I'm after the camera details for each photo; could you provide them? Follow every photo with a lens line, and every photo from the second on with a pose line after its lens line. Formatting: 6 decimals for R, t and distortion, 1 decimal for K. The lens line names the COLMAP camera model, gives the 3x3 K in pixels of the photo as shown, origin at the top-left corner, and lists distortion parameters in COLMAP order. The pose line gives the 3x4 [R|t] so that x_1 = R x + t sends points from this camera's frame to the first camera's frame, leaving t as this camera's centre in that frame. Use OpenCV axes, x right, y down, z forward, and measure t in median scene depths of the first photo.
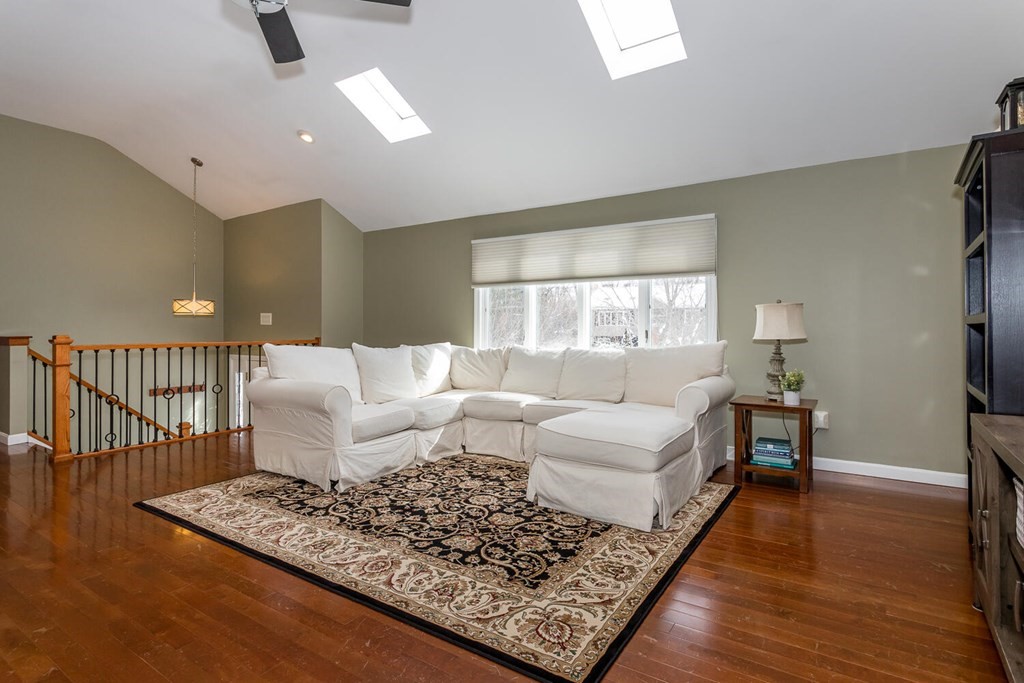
lens RADIAL K [[518.3, 0, 512.2], [0, 518.3, 324.8], [0, 0, 1]] dist [-0.000164, 0.000104]
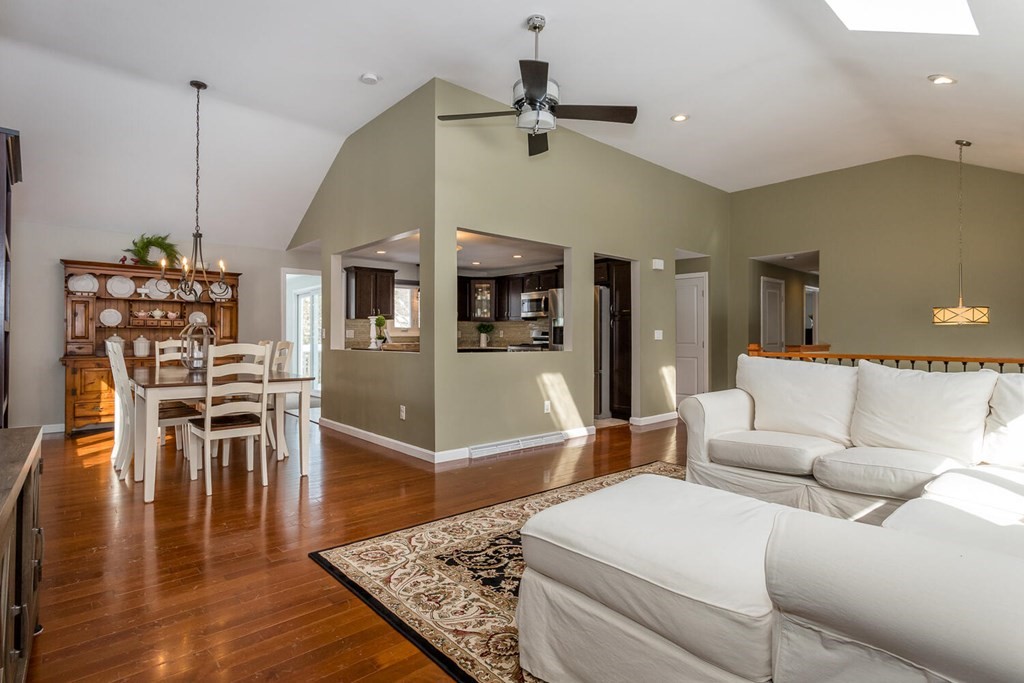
lens RADIAL K [[518.3, 0, 509.0], [0, 518.3, 339.3], [0, 0, 1]] dist [-0.000164, 0.000104]
pose [[-0.258462, 0.000711, -0.966021, 1.053626], [0.002376, 0.999997, 0.000101, 0.009985], [0.966019, -0.002270, -0.258463, 1.354177]]
